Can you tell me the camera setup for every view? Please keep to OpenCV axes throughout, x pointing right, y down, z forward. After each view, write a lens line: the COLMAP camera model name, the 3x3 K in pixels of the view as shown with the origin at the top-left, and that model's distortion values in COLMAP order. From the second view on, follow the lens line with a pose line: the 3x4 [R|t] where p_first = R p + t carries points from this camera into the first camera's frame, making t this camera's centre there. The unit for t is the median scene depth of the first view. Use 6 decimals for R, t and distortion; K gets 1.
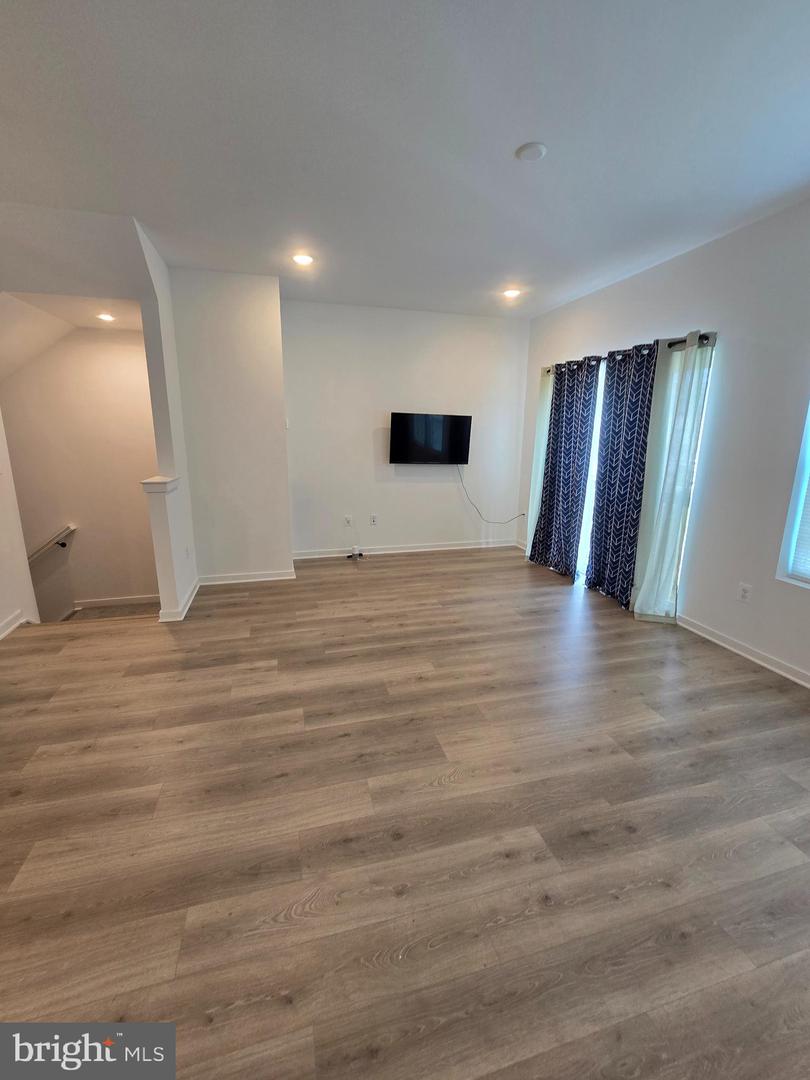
lens RADIAL K [[444.9, 0, 404.4], [0, 444.9, 534.5], [0, 0, 1]] dist [-0.004516, 0.000412]
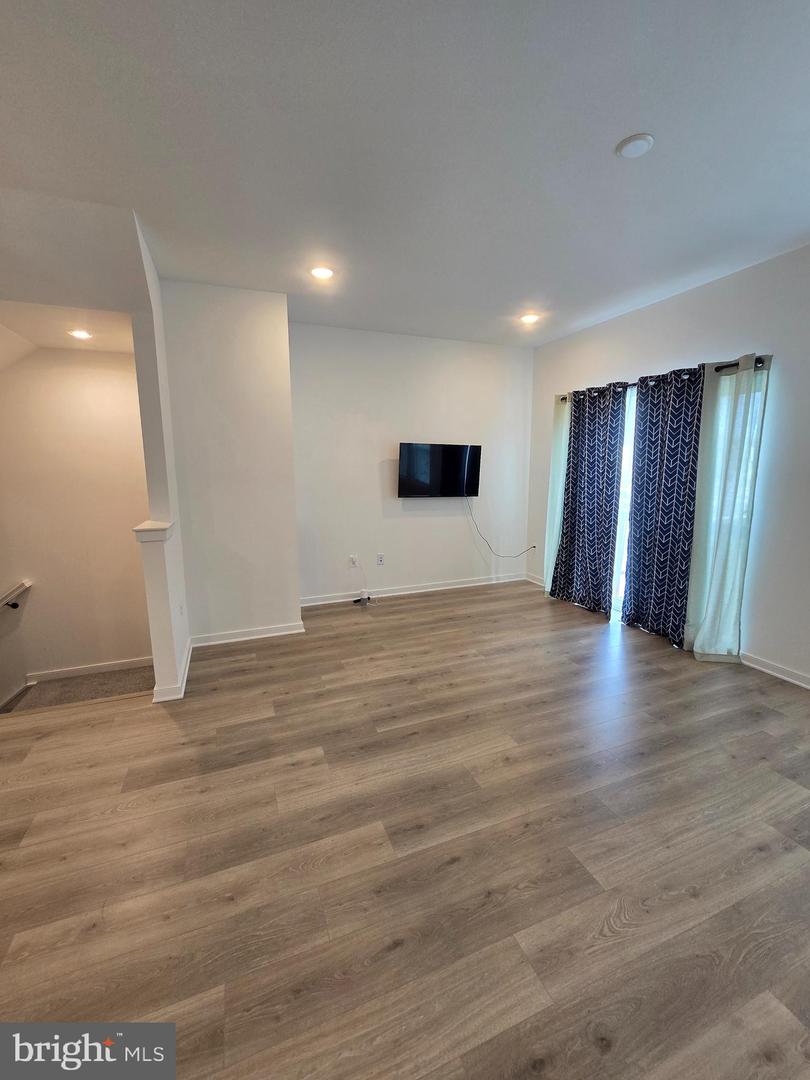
lens RADIAL K [[441.2, 0, 403.0], [0, 441.2, 532.1], [0, 0, 1]] dist [-0.003682, 0.000294]
pose [[0.993933, -0.031761, 0.105301, -0.163015], [0.039327, 0.996731, -0.070577, -0.030961], [-0.102715, 0.074290, 0.991933, 0.133128]]
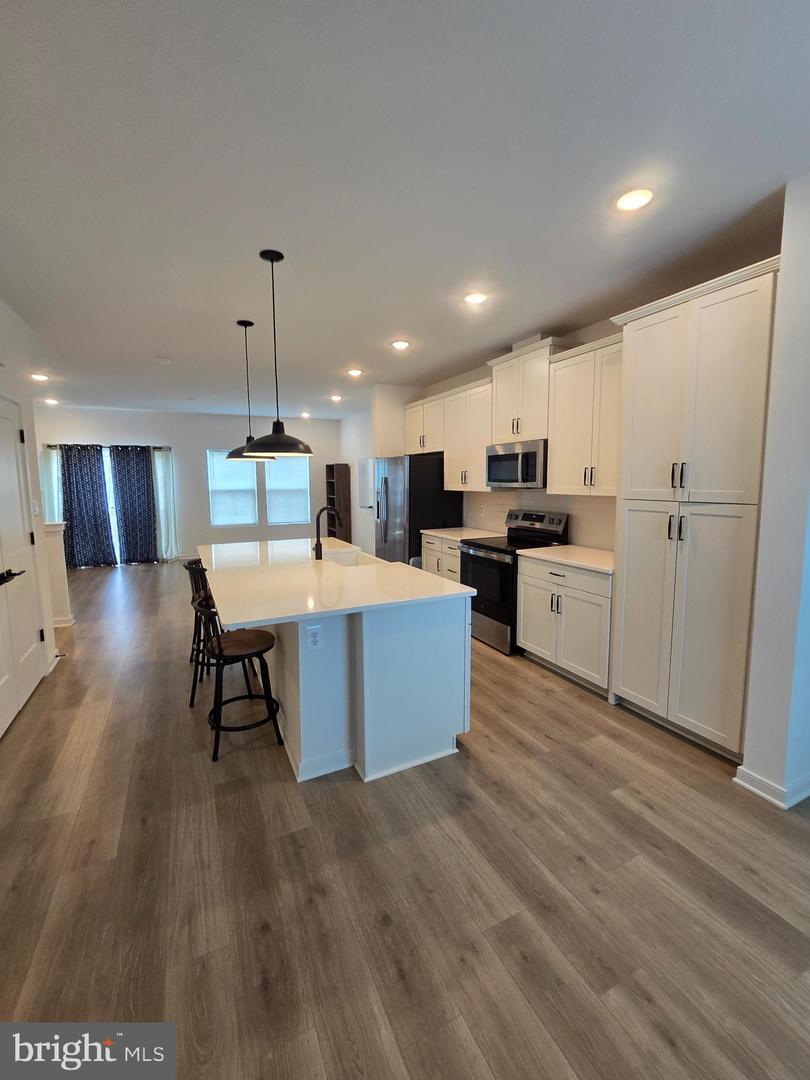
lens RADIAL K [[450.5, 0, 397.5], [0, 450.5, 529.5], [0, 0, 1]] dist [-0.003953, 0.000443]
pose [[-0.180560, -0.116647, 0.976623, -1.854368], [0.227194, 0.961143, 0.156802, -0.066979], [-0.956964, 0.250195, -0.147042, 0.159808]]
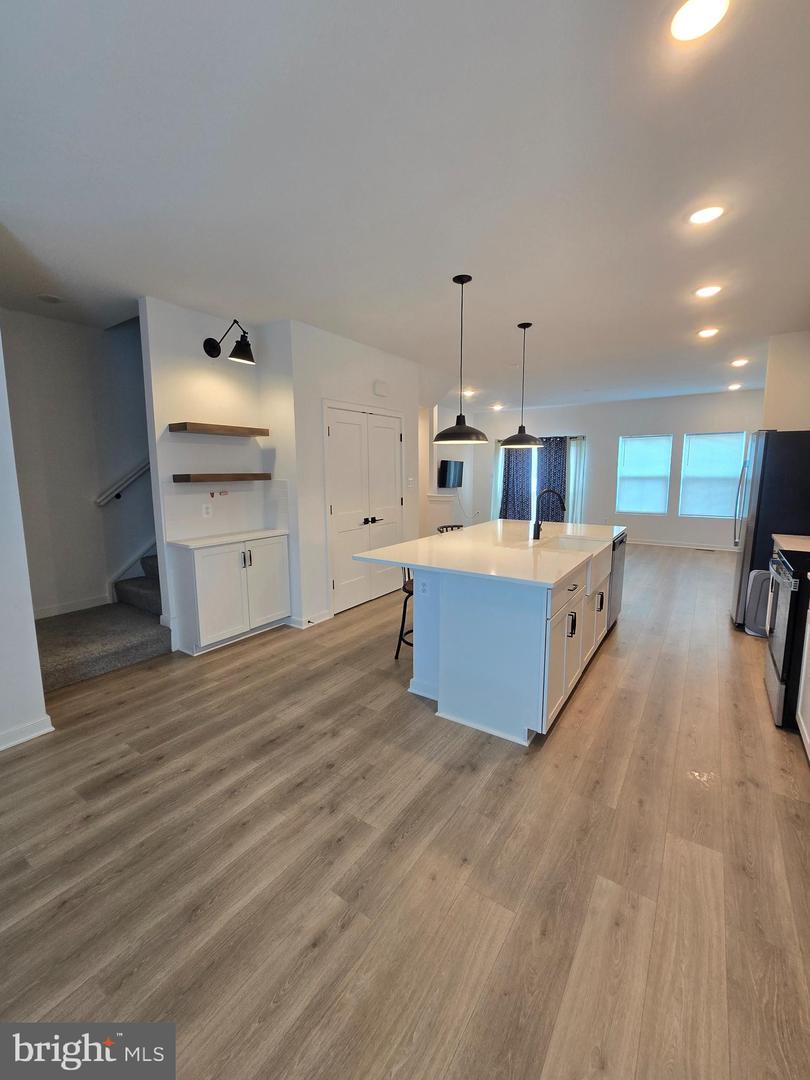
lens RADIAL K [[443.4, 0, 405.5], [0, 443.4, 533.2], [0, 0, 1]] dist [-0.001676, -0.000552]
pose [[0.759931, -0.103052, 0.641783, -1.762007], [0.156652, 0.987286, -0.026960, 0.065659], [-0.630845, 0.121024, 0.766412, -0.354120]]
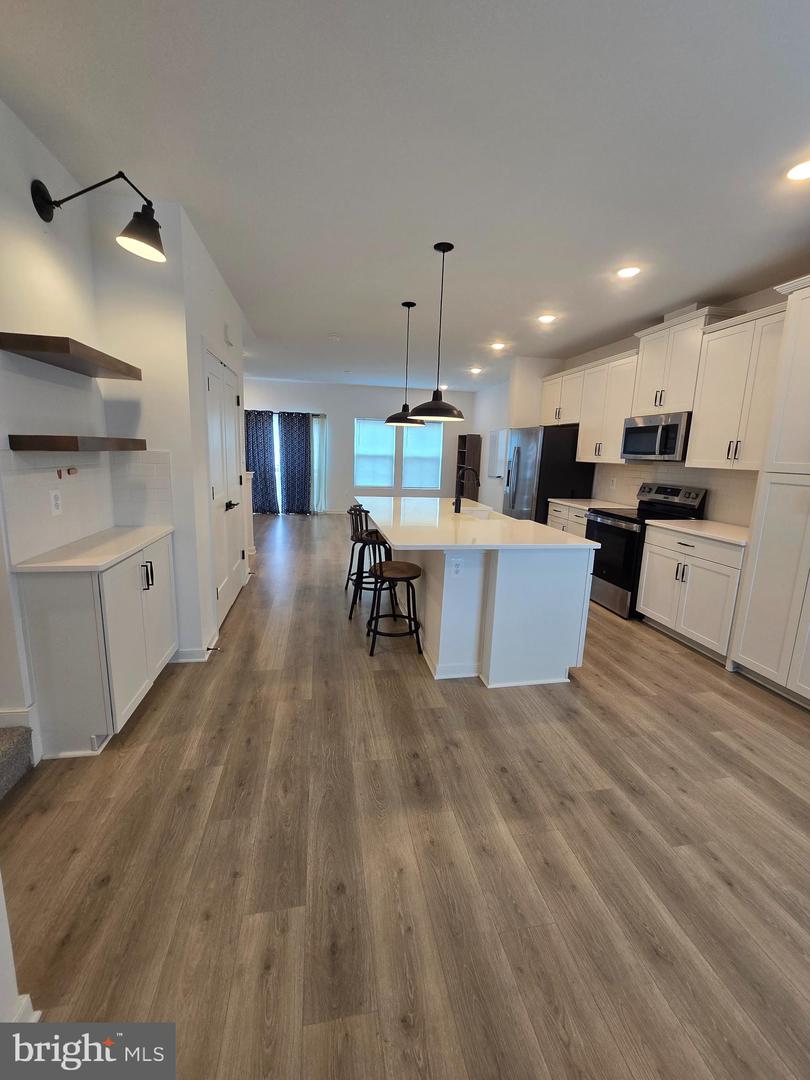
lens RADIAL K [[443.4, 0, 405.5], [0, 443.4, 533.2], [0, 0, 1]] dist [-0.001676, -0.000552]
pose [[0.075164, -0.186850, 0.979509, -1.977754], [0.191208, 0.966761, 0.169745, -0.055298], [-0.978667, 0.174531, 0.108393, 0.207070]]
